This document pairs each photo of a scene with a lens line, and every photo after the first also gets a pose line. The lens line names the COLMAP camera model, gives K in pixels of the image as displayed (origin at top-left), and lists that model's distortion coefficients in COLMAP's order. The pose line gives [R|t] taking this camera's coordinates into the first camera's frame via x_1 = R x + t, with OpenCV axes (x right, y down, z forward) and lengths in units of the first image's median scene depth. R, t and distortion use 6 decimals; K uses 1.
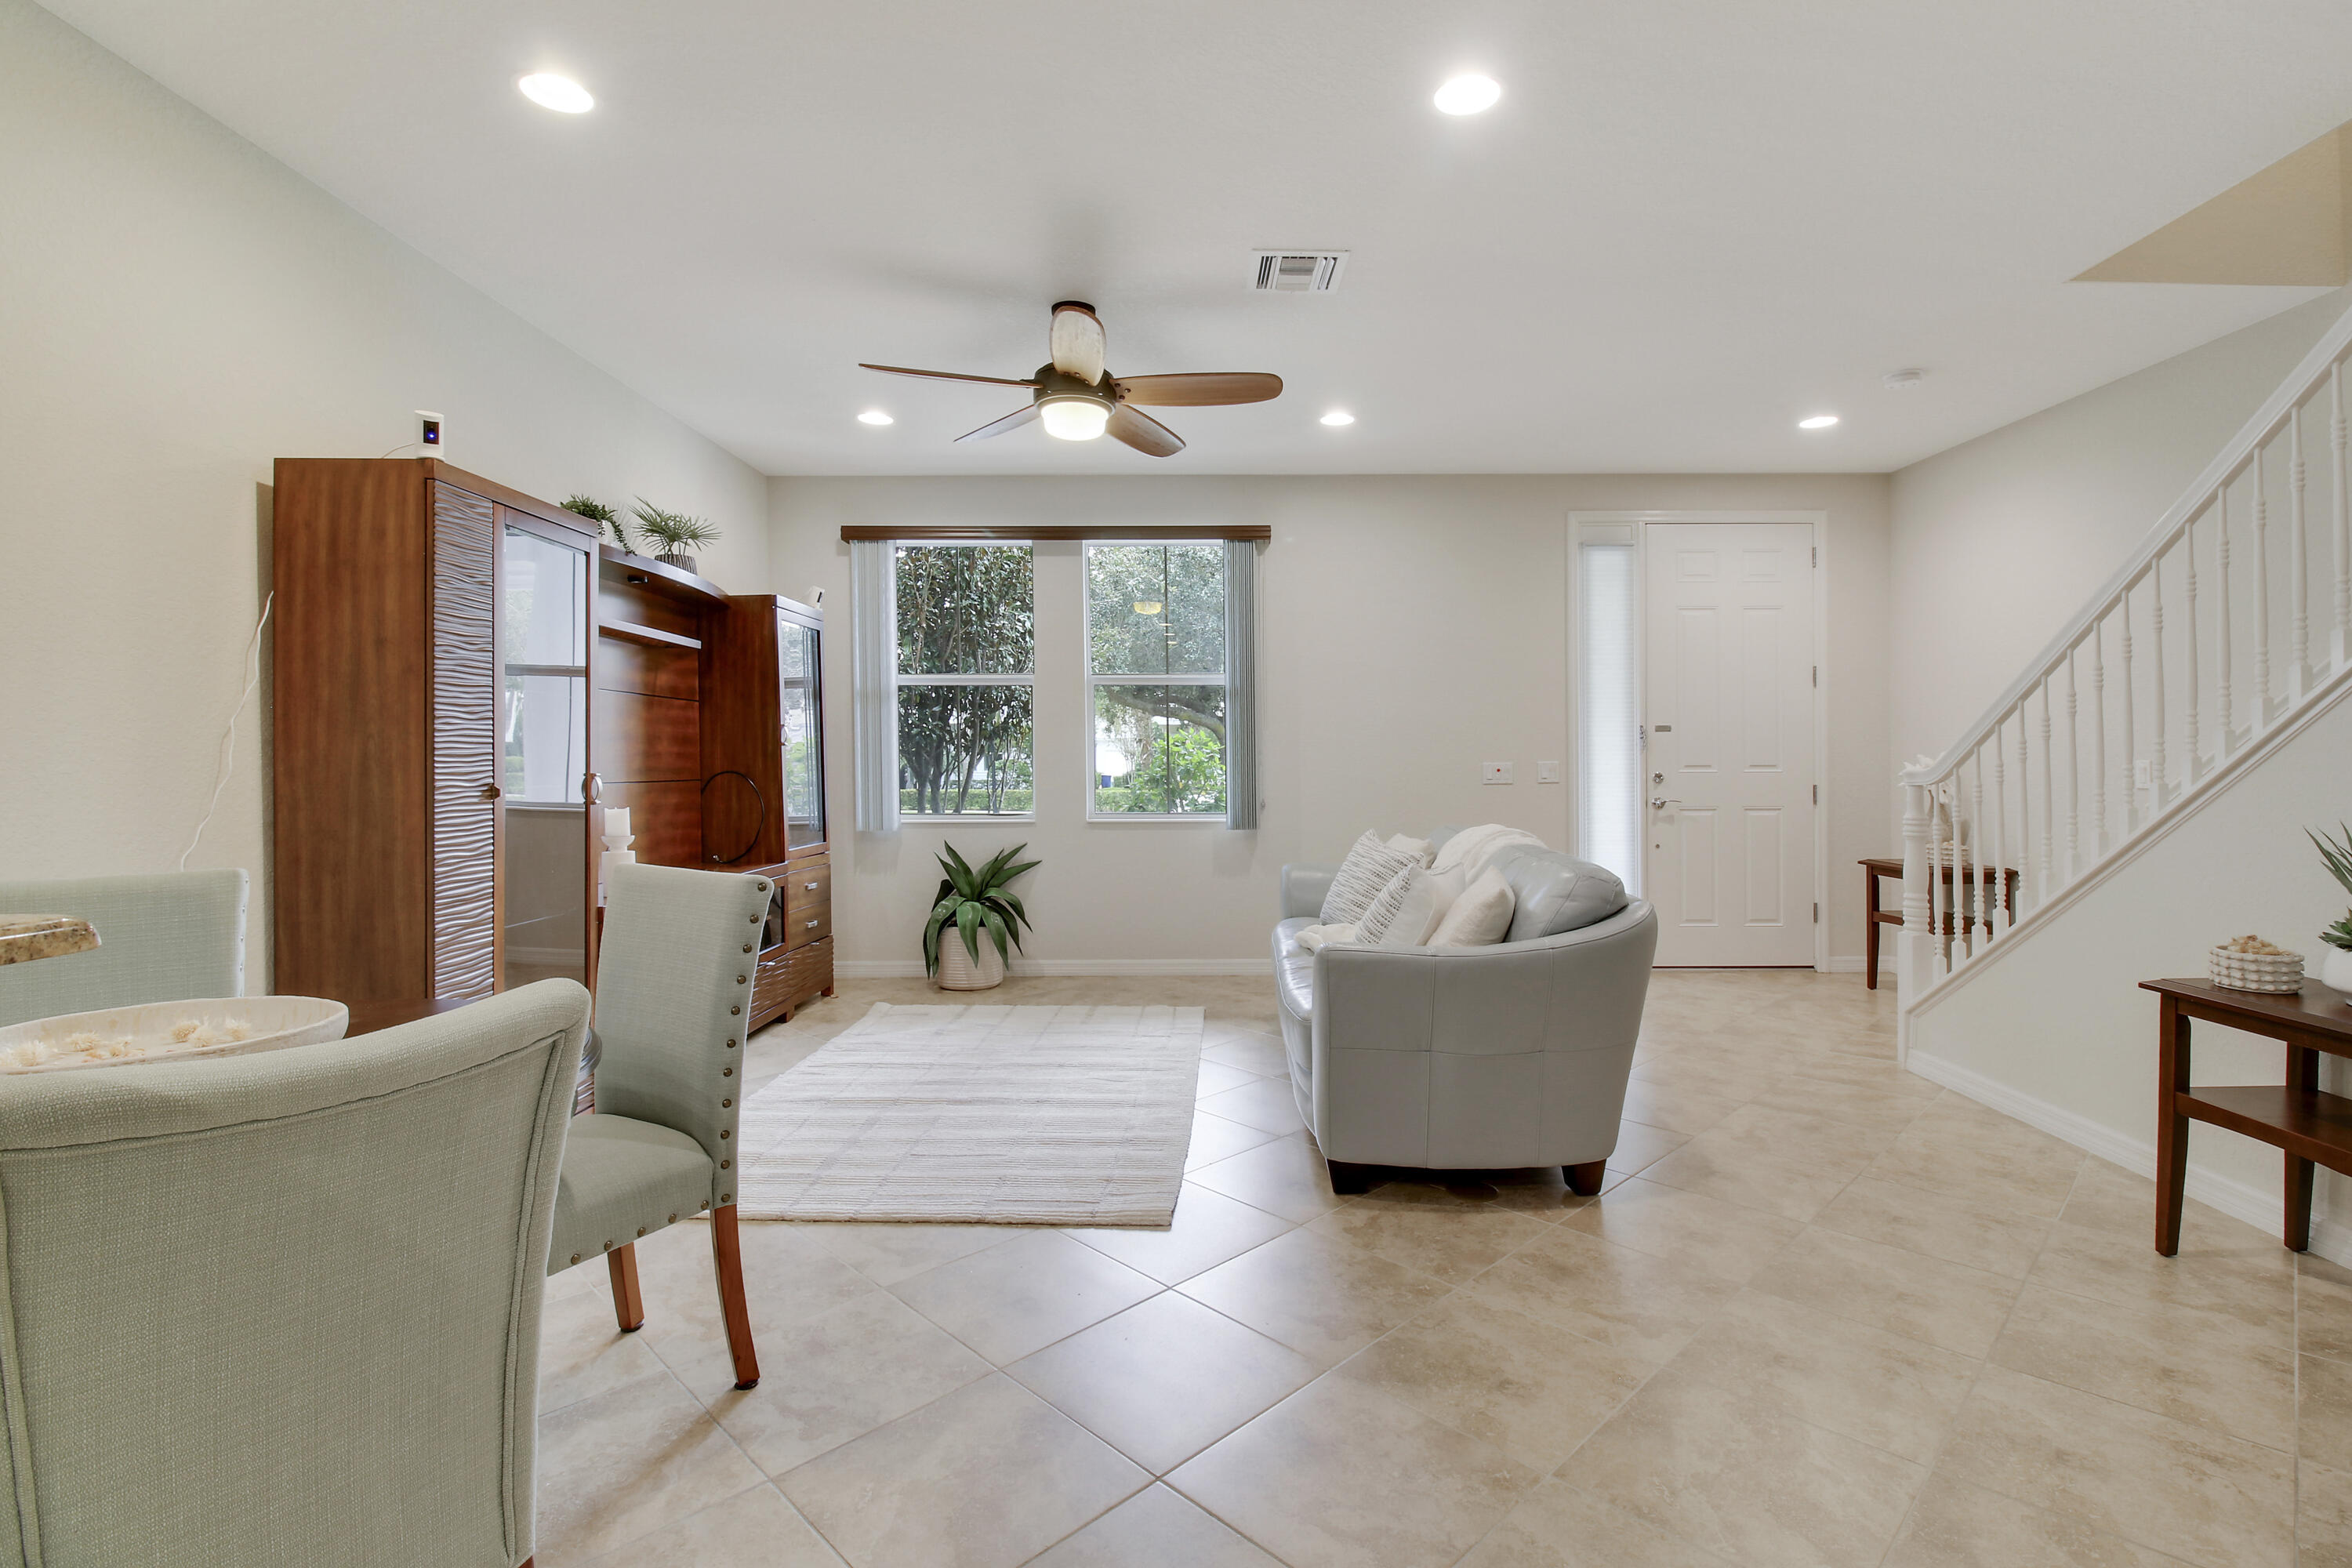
lens RADIAL K [[1107.4, 0, 1176.7], [0, 1107.4, 769.1], [0, 0, 1]] dist [-0.010002, -0.001951]
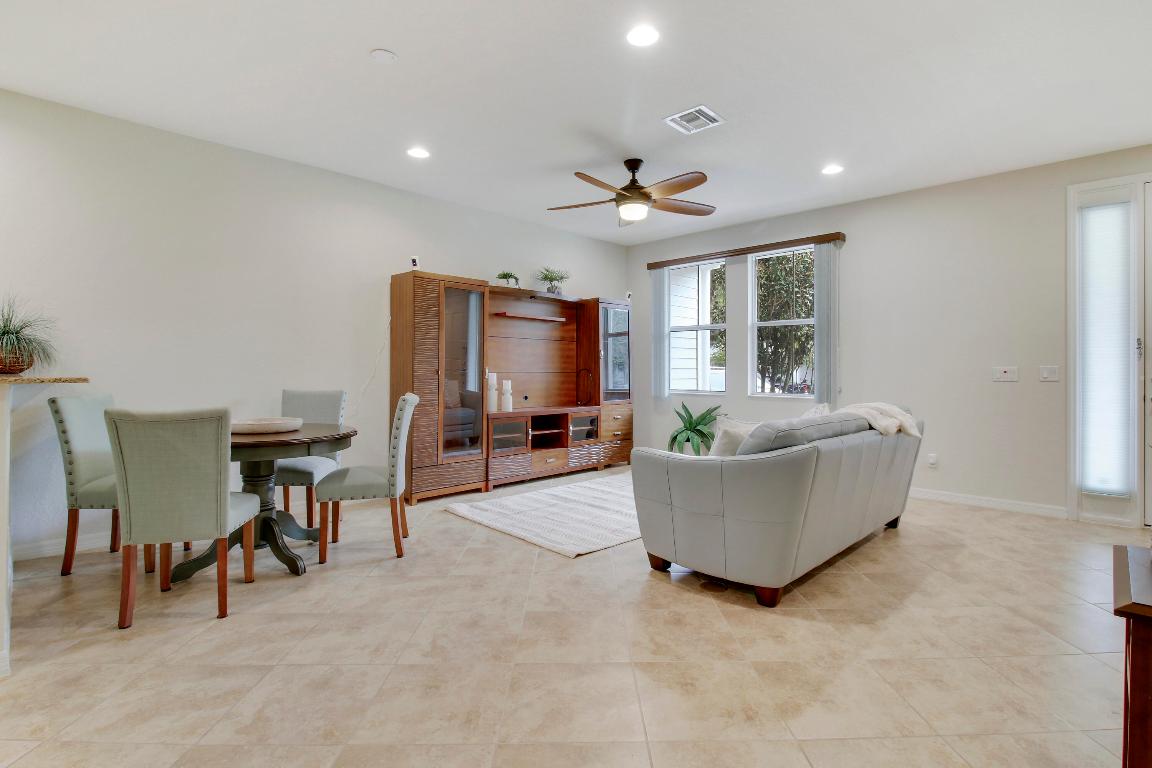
lens RADIAL K [[542.4, 0, 572.9], [0, 542.4, 377.0], [0, 0, 1]] dist [-0.010002, -0.001951]
pose [[0.715568, 0.014660, -0.698389, 0.601196], [-0.010471, 0.999893, 0.010261, 0.010501], [0.698465, -0.000030, 0.715644, 0.131105]]
